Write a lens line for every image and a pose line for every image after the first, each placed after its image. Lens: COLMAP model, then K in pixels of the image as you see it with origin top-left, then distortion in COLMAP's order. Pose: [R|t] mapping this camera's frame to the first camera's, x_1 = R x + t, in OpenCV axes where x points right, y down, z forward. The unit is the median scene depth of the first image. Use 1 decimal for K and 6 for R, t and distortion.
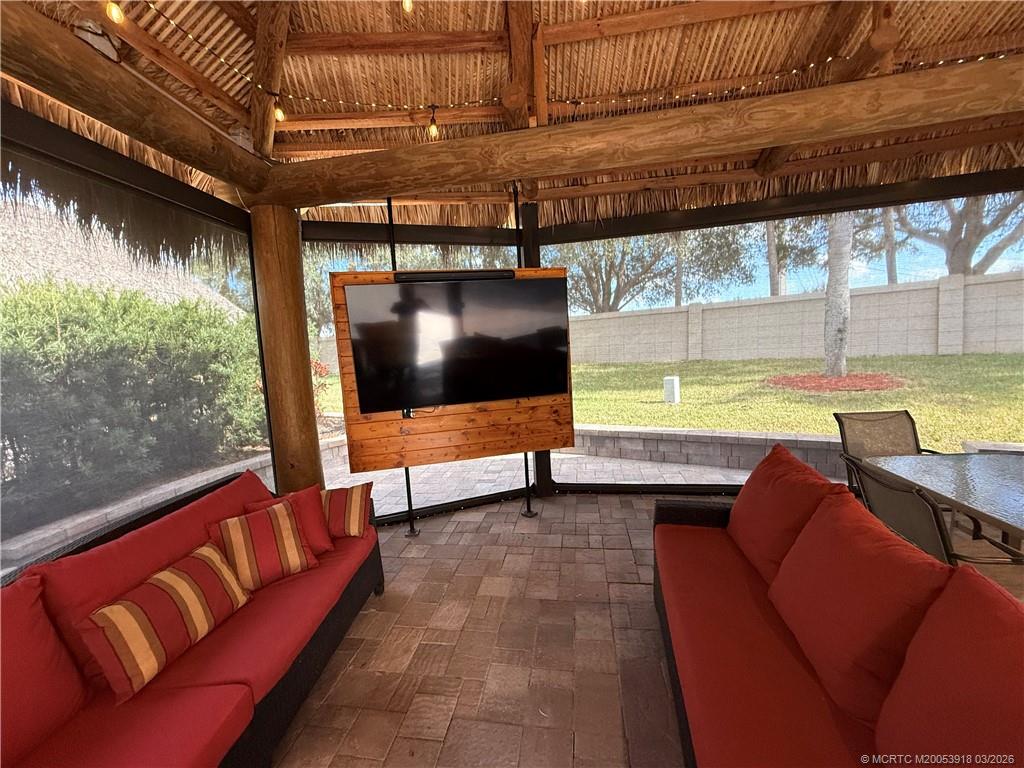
lens RADIAL K [[414.2, 0, 512.0], [0, 414.2, 384.0], [0, 0, 1]] dist [0.007446, 0.000220]
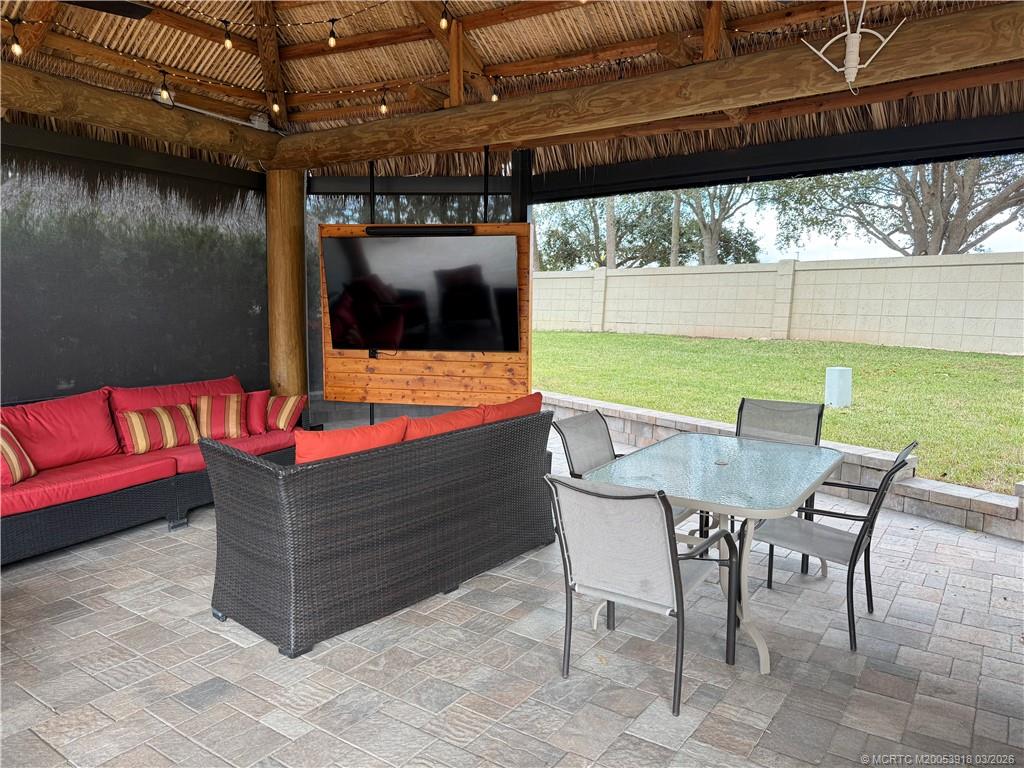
lens RADIAL K [[715.8, 0, 512.0], [0, 715.8, 384.0], [0, 0, 1]] dist [0.092610, -0.137678]
pose [[0.904329, 0.116182, -0.410719, 1.069544], [-0.106268, 0.993227, 0.046978, 0.026880], [0.413396, 0.001163, 0.910551, -0.714420]]
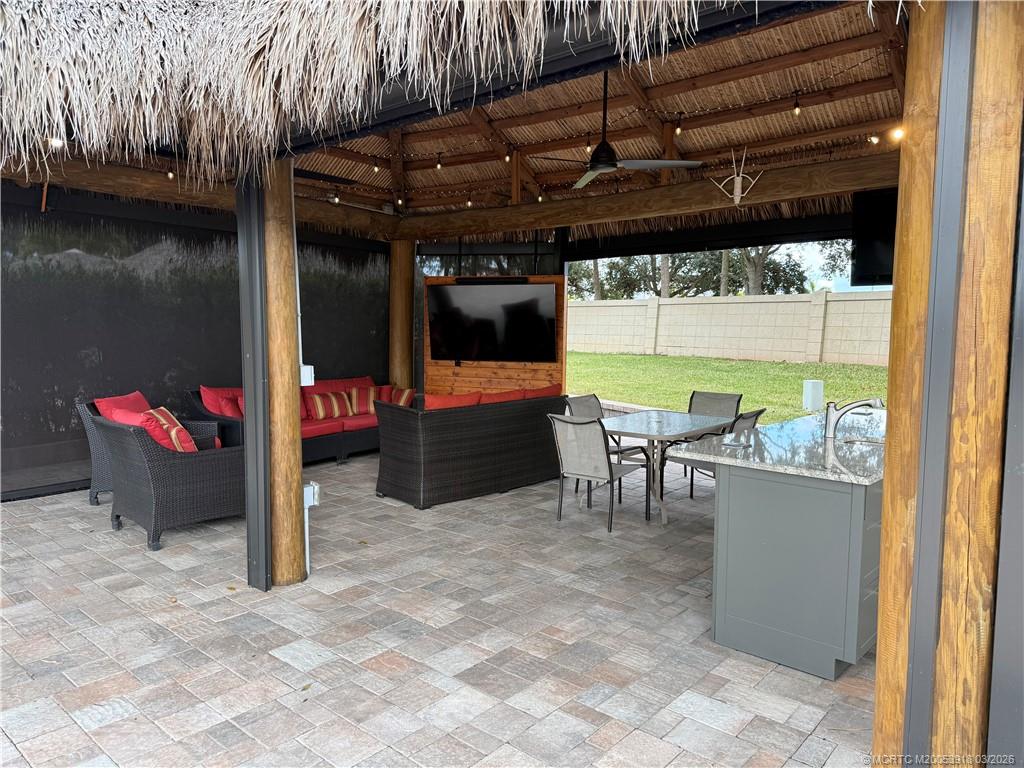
lens RADIAL K [[711.9, 0, 508.2], [0, 711.9, 387.4], [0, 0, 1]] dist [0.142030, -0.240554]
pose [[0.854414, 0.116377, -0.506392, 1.632932], [-0.117660, 0.992613, 0.029596, 0.072327], [0.506095, 0.034295, 0.861795, -1.584695]]
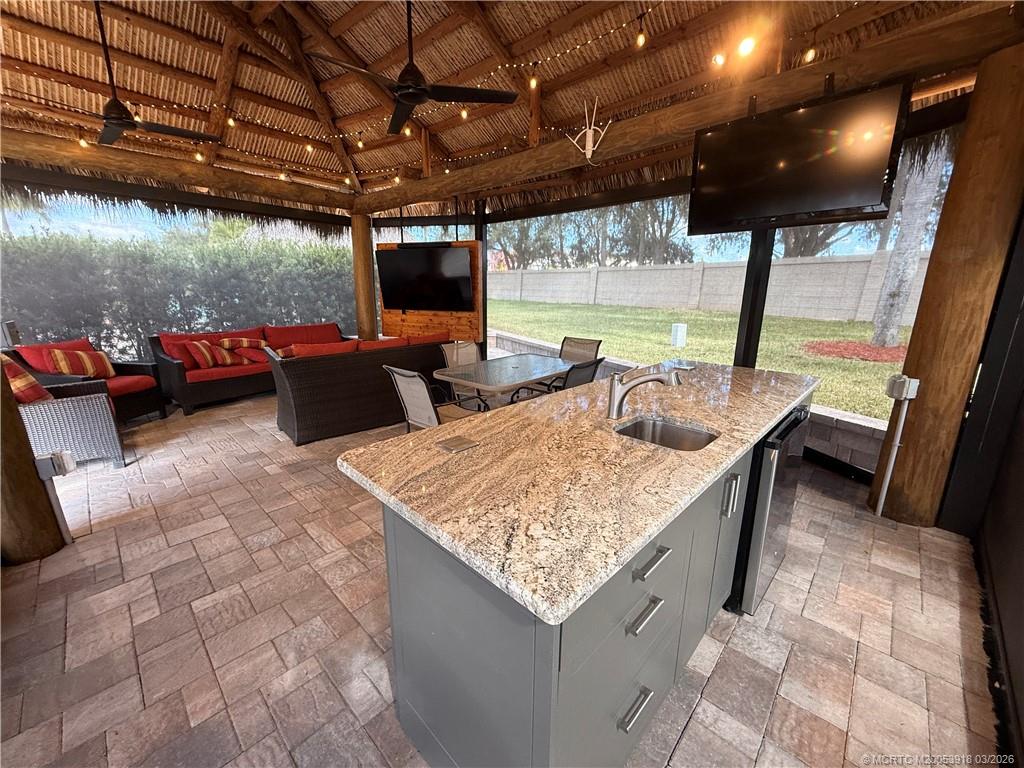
lens RADIAL K [[406.6, 0, 509.7], [0, 406.6, 383.7], [0, 0, 1]] dist [0.001570, -0.000049]
pose [[0.832859, 0.194449, -0.518203, 1.643059], [-0.115901, 0.976770, 0.180243, -0.009961], [0.541214, -0.090057, 0.836049, -0.584136]]
